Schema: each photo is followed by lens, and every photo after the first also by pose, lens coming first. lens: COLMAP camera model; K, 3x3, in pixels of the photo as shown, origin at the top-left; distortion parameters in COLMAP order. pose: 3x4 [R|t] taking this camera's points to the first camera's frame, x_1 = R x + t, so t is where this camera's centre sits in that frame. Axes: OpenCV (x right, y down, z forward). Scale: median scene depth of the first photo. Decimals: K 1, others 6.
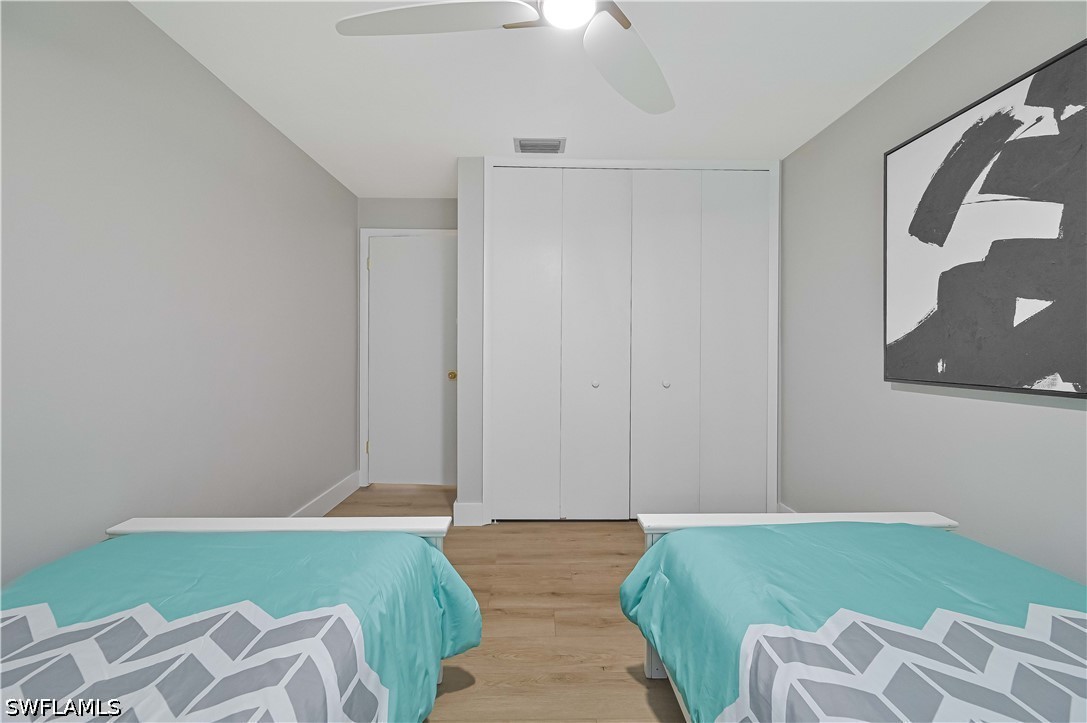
lens RADIAL K [[433.2, 0, 543.1], [0, 433.2, 353.7], [0, 0, 1]] dist [-0.000953, -0.000009]
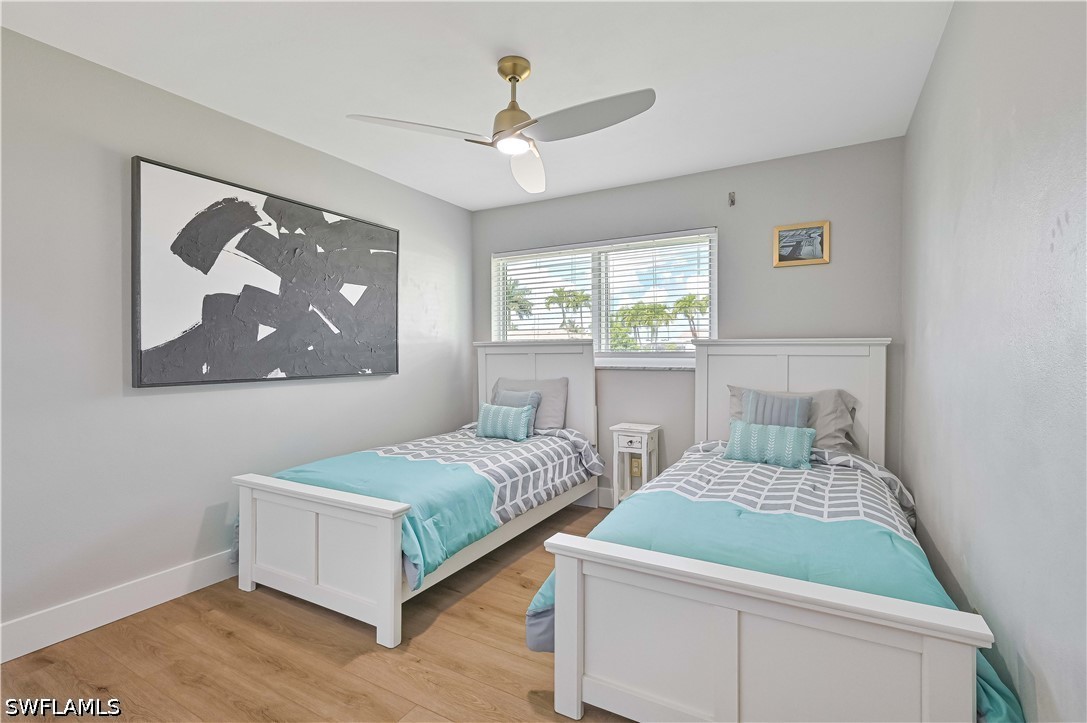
lens RADIAL K [[499.7, 0, 546.3], [0, 499.7, 355.5], [0, 0, 1]] dist [0.002063, 0.000365]
pose [[-0.857905, -0.008218, 0.513743, -0.760975], [-0.001455, 0.999907, 0.013566, -0.033536], [-0.513806, 0.010891, -0.857837, 1.917014]]
